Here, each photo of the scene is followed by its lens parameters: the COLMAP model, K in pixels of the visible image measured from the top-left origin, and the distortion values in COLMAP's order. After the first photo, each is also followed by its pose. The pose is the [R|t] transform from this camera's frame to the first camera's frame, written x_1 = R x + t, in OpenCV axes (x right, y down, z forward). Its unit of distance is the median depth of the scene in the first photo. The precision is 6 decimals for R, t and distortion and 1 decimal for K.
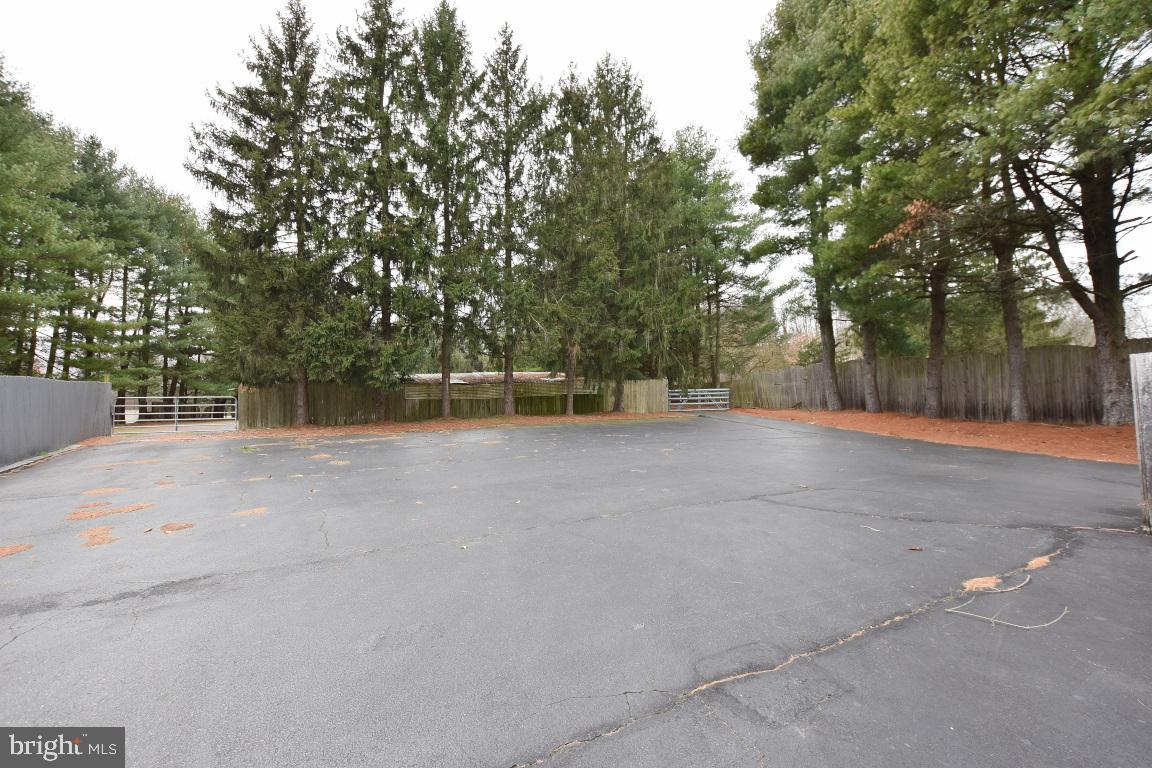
lens RADIAL K [[507.8, 0, 580.0], [0, 507.8, 385.0], [0, 0, 1]] dist [-0.040987, 0.009122]
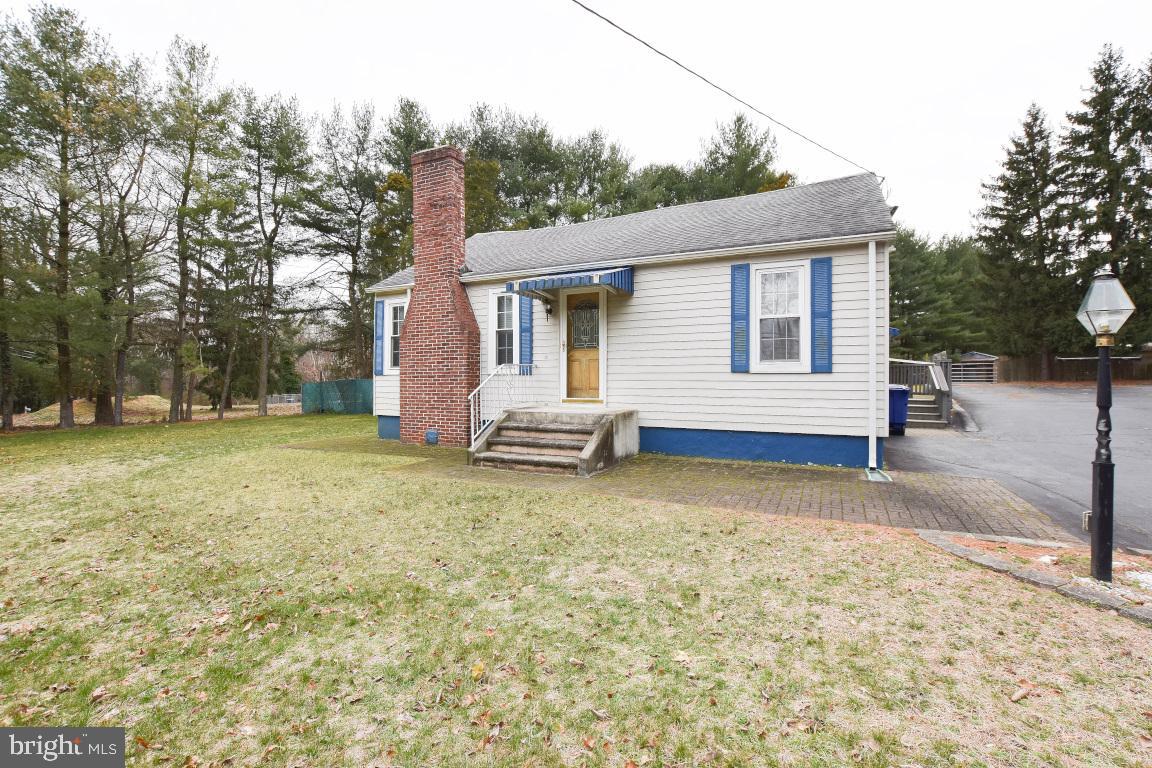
lens RADIAL K [[507.8, 0, 580.0], [0, 507.8, 385.0], [0, 0, 1]] dist [-0.040987, 0.009122]
pose [[0.410680, 0.021581, -0.911524, 0.258170], [0.029491, 0.998882, 0.036936, -0.006110], [0.911302, -0.042050, 0.409585, -0.958576]]
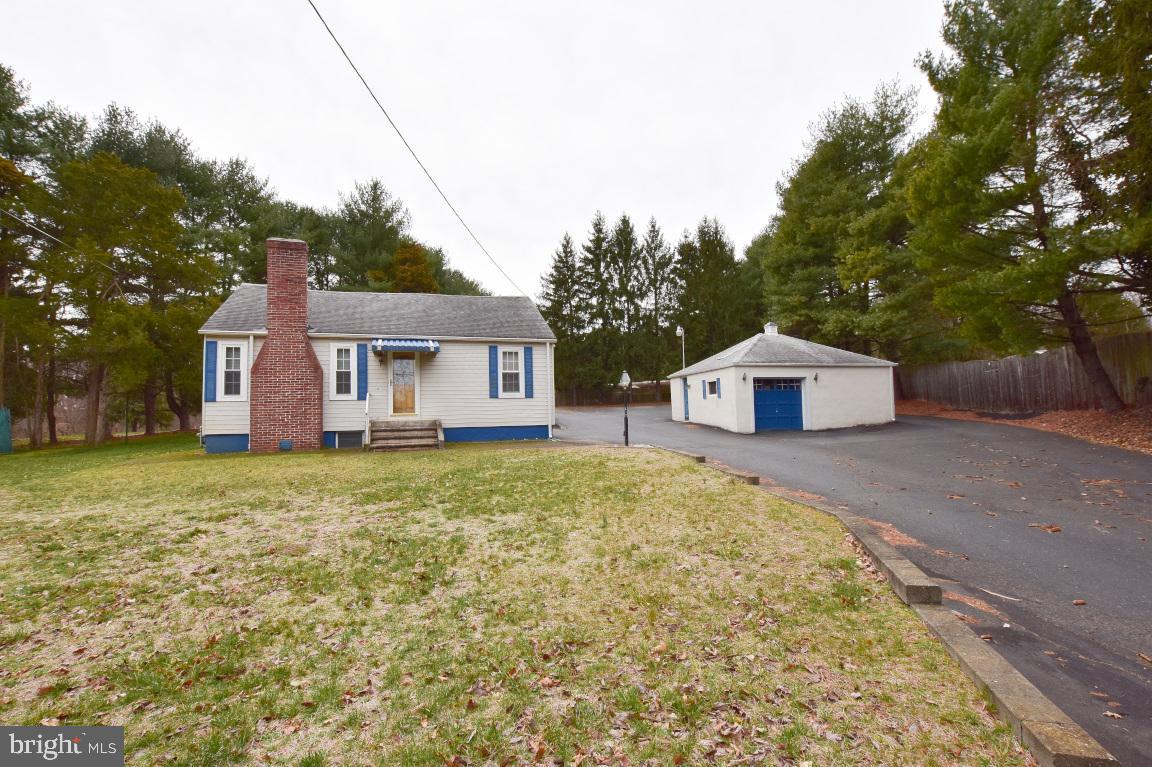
lens RADIAL K [[521.2, 0, 580.2], [0, 521.2, 384.3], [0, 0, 1]] dist [-0.037630, 0.007123]
pose [[0.938741, -0.021654, -0.343944, 0.372705], [0.021246, 0.999762, -0.004953, -0.012668], [0.343969, -0.002658, 0.938977, -1.439400]]
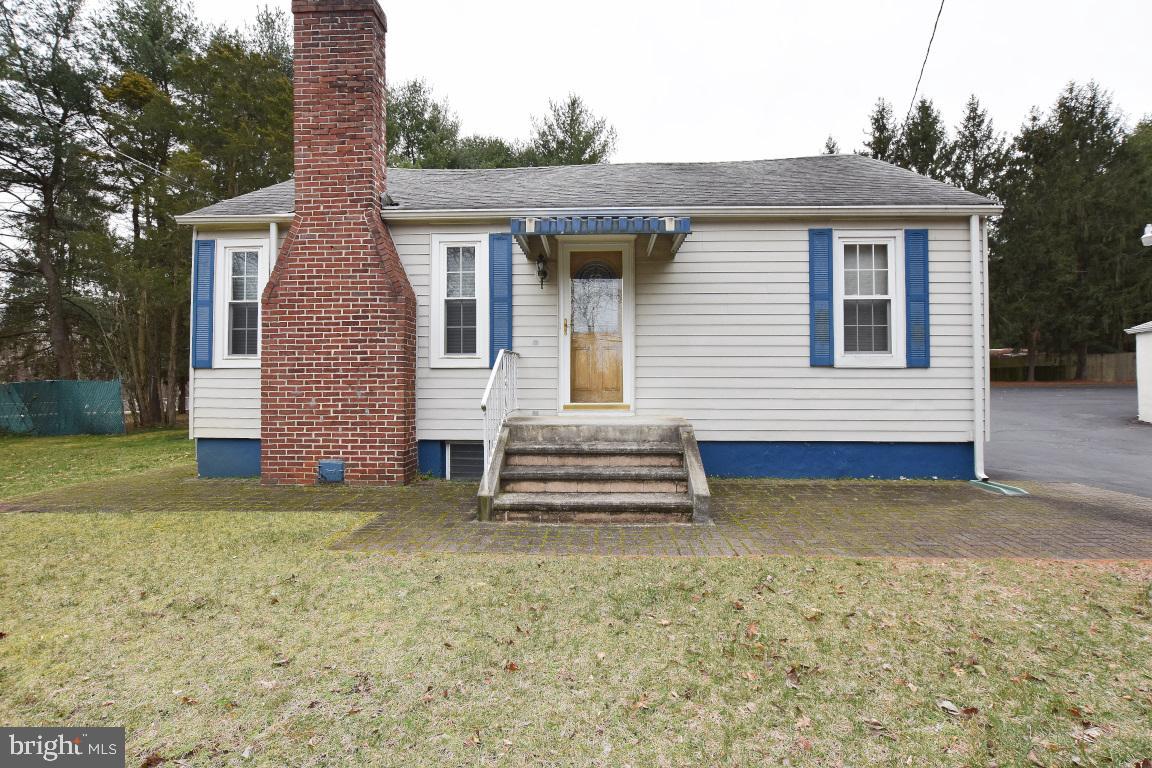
lens RADIAL K [[547.8, 0, 580.4], [0, 547.8, 384.6], [0, 0, 1]] dist [-0.032907, 0.006017]
pose [[0.742816, 0.011573, -0.669395, 0.054887], [0.016068, 0.999254, 0.035106, -0.000530], [0.669302, -0.036833, 0.742077, -1.031050]]
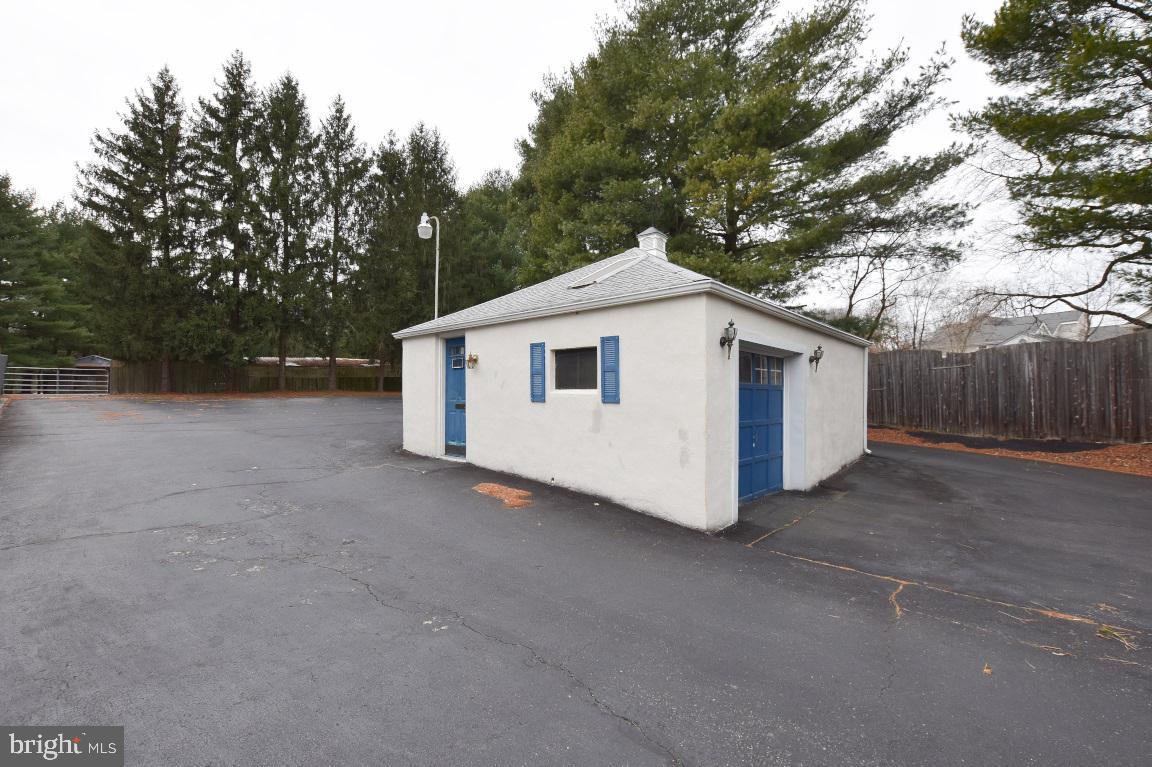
lens RADIAL K [[521.2, 0, 580.2], [0, 521.2, 384.3], [0, 0, 1]] dist [-0.037630, 0.007123]
pose [[0.964051, 0.027451, 0.264297, 0.159865], [-0.032571, 0.999357, 0.015006, 0.000869], [-0.263715, -0.023075, 0.964325, -0.612926]]
